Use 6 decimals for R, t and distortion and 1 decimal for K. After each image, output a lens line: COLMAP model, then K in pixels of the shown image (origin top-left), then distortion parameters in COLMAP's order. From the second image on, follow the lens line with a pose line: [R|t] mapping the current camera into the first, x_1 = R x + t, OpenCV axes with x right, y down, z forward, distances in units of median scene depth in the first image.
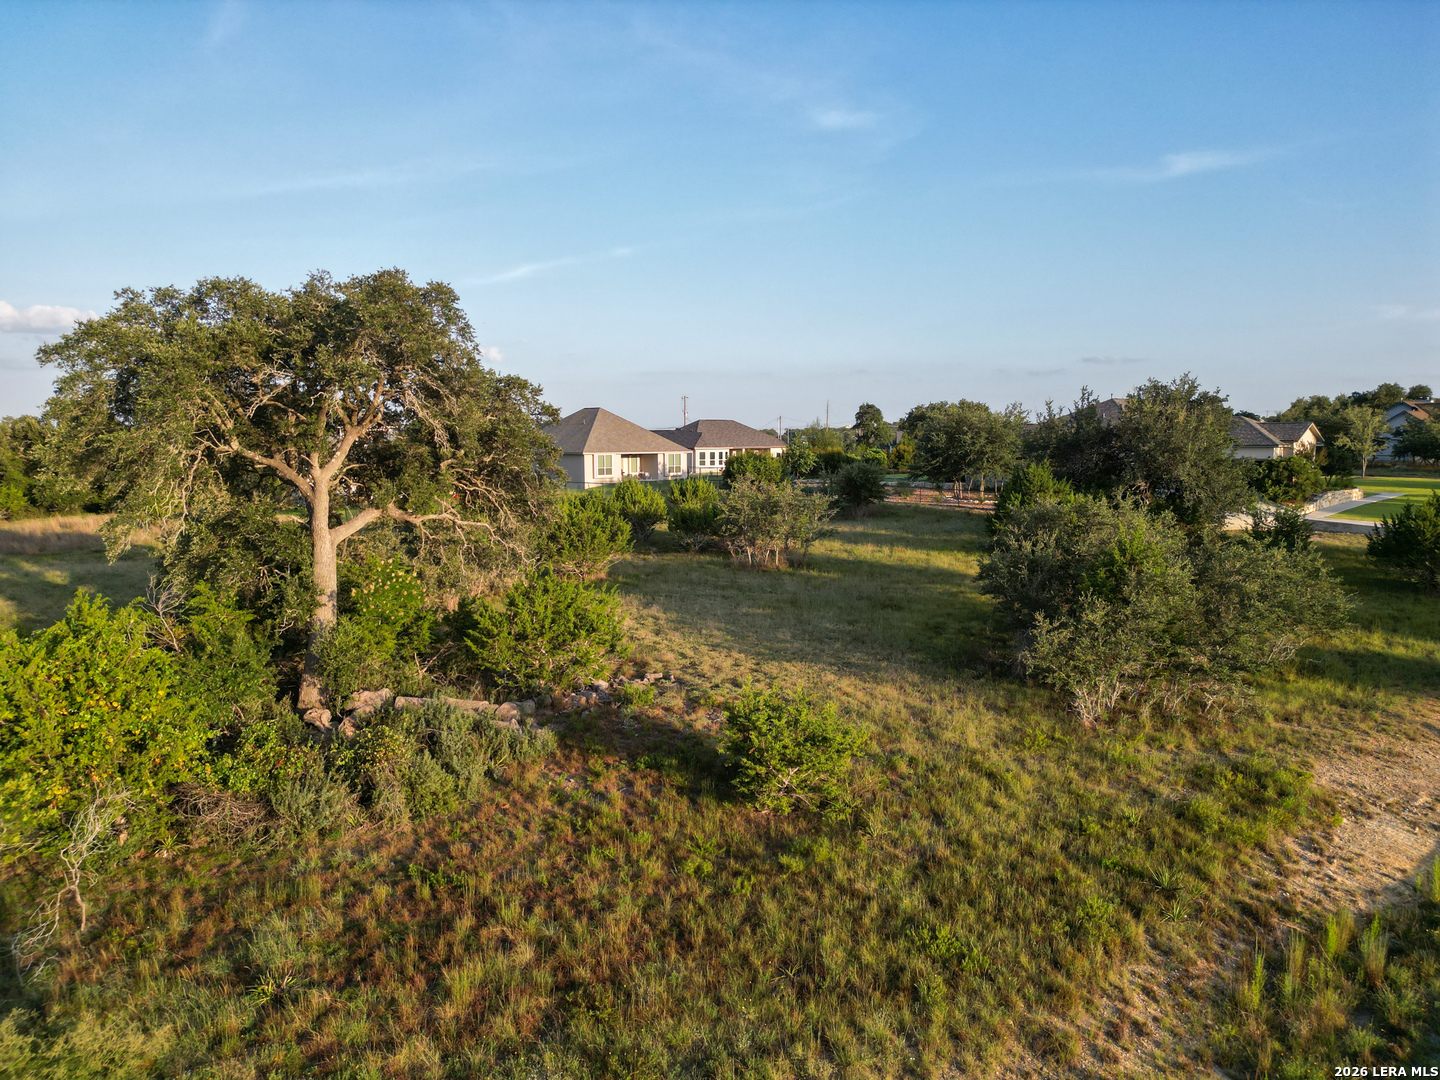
lens RADIAL K [[1027.9, 0, 720.0], [0, 1027.9, 540.0], [0, 0, 1]] dist [0.073978, -0.069910]
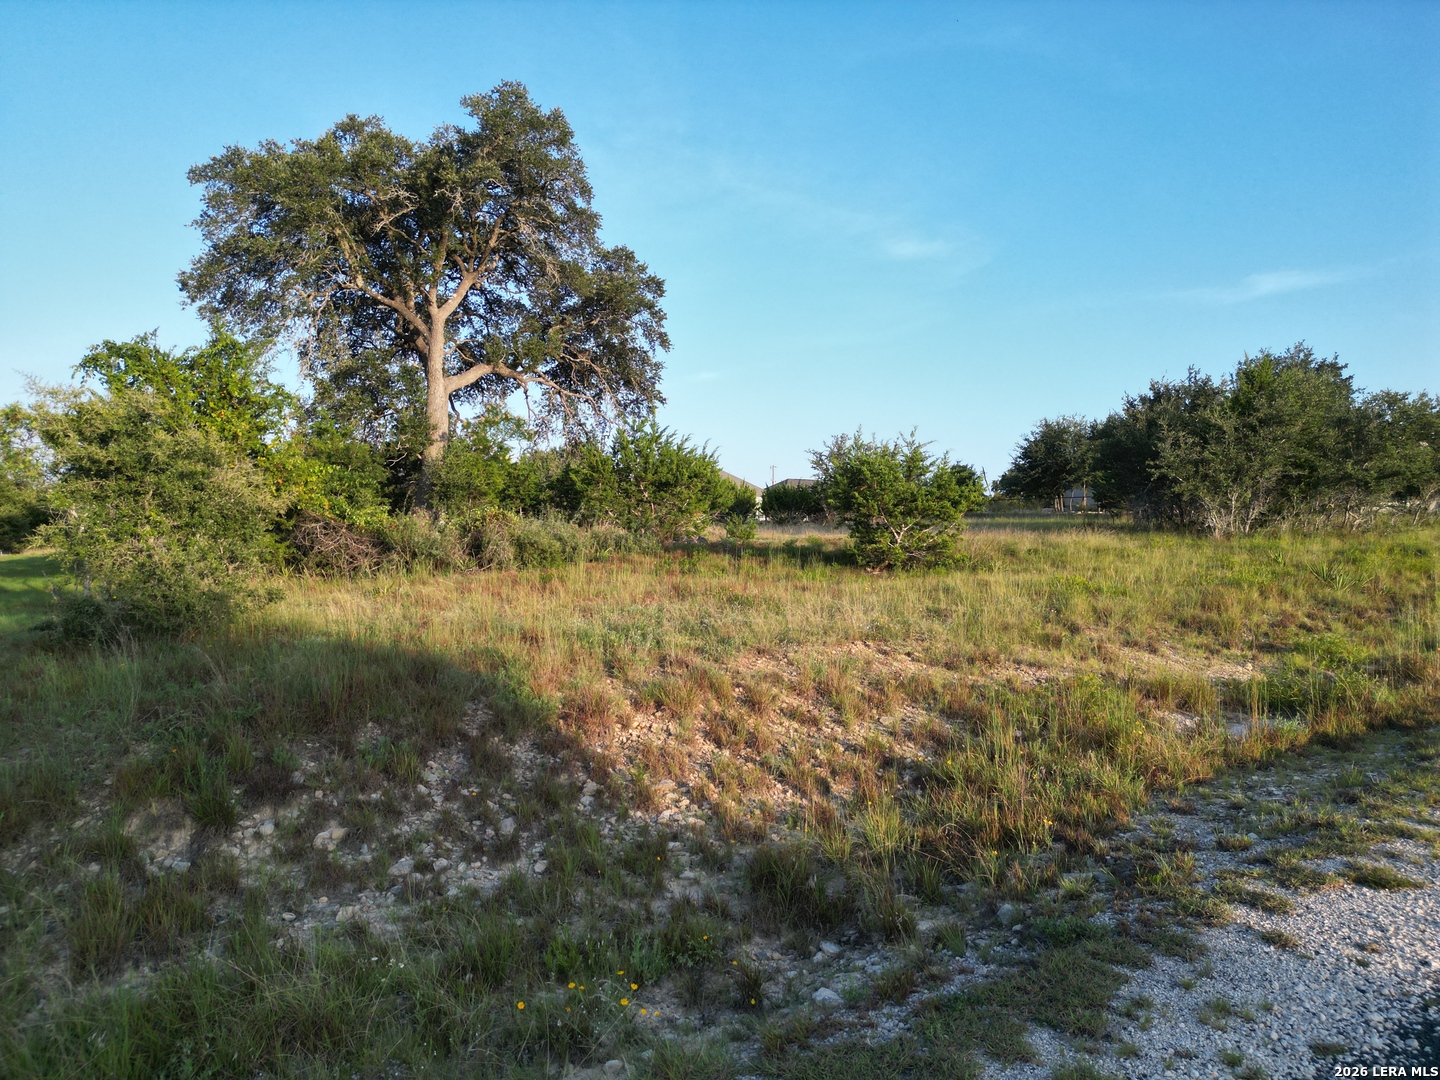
lens RADIAL K [[1027.9, 0, 720.0], [0, 1027.9, 540.0], [0, 0, 1]] dist [0.073978, -0.069910]
pose [[0.996542, 0.006733, -0.082823, -0.017504], [-0.015884, 0.993769, -0.110326, 0.267464], [0.081564, 0.111260, 0.990439, 0.025527]]
